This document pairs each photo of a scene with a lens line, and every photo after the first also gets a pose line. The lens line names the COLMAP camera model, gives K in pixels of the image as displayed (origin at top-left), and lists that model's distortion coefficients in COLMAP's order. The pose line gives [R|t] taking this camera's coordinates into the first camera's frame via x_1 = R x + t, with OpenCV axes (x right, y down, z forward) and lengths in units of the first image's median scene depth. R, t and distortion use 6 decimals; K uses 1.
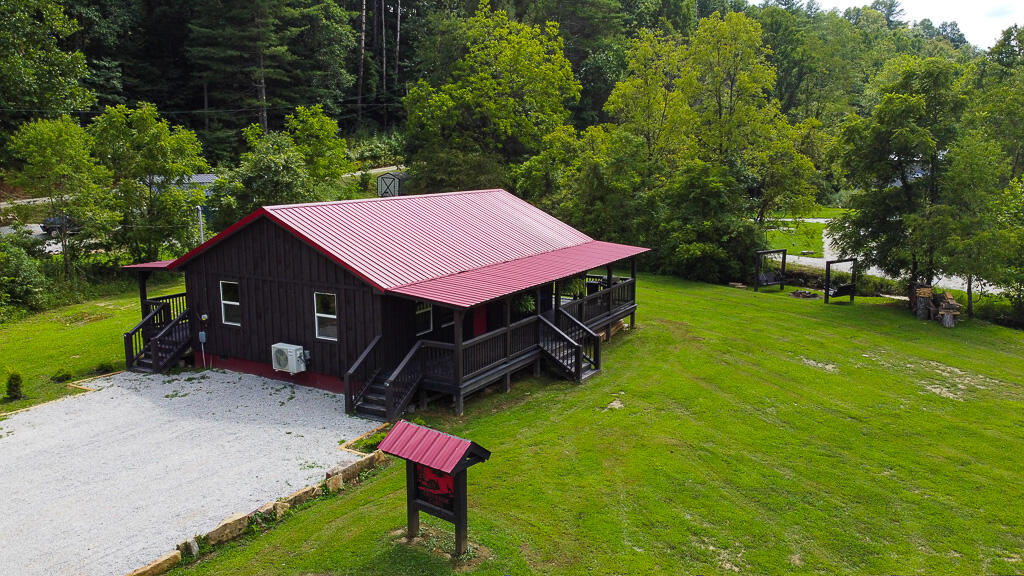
lens RADIAL K [[767.5, 0, 512.0], [0, 767.5, 288.0], [0, 0, 1]] dist [0.002889, -0.001659]
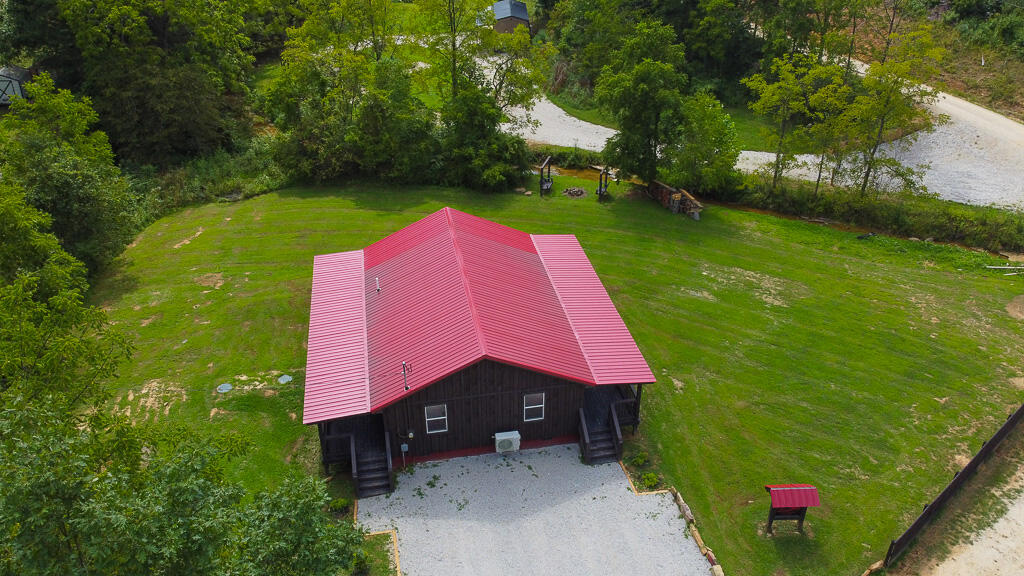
lens RADIAL K [[767.5, 0, 512.0], [0, 767.5, 288.0], [0, 0, 1]] dist [0.002889, -0.001659]
pose [[0.762764, -0.328227, 0.557188, -0.698072], [0.111032, 0.915294, 0.387181, -0.504789], [-0.637074, -0.233462, 0.734597, 0.030487]]
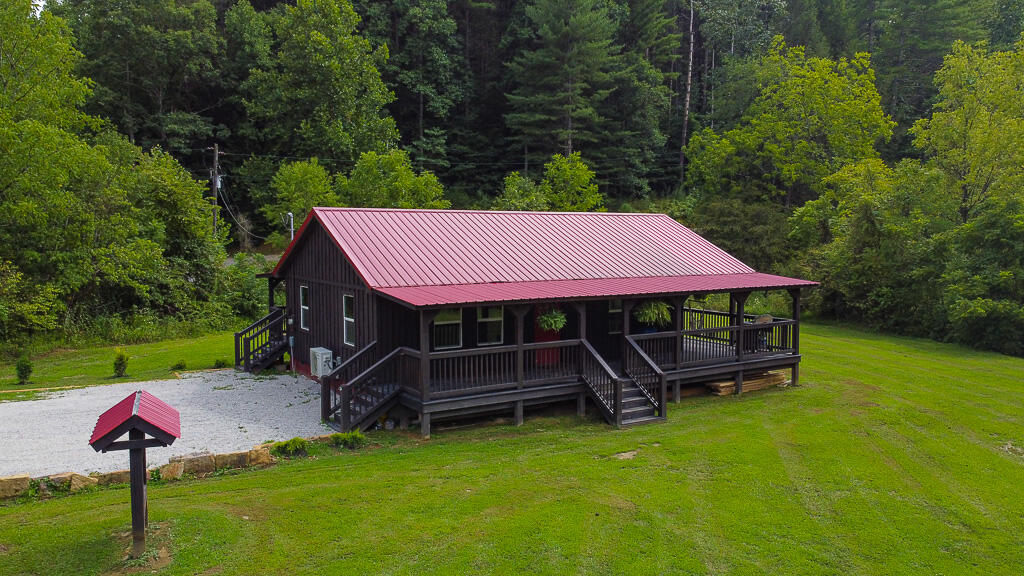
lens RADIAL K [[767.5, 0, 512.0], [0, 767.5, 288.0], [0, 0, 1]] dist [0.002889, -0.001659]
pose [[0.881265, 0.035141, -0.471314, 0.267130], [-0.082169, 0.993437, -0.079571, 0.039947], [0.465424, 0.108850, 0.878369, 0.185037]]
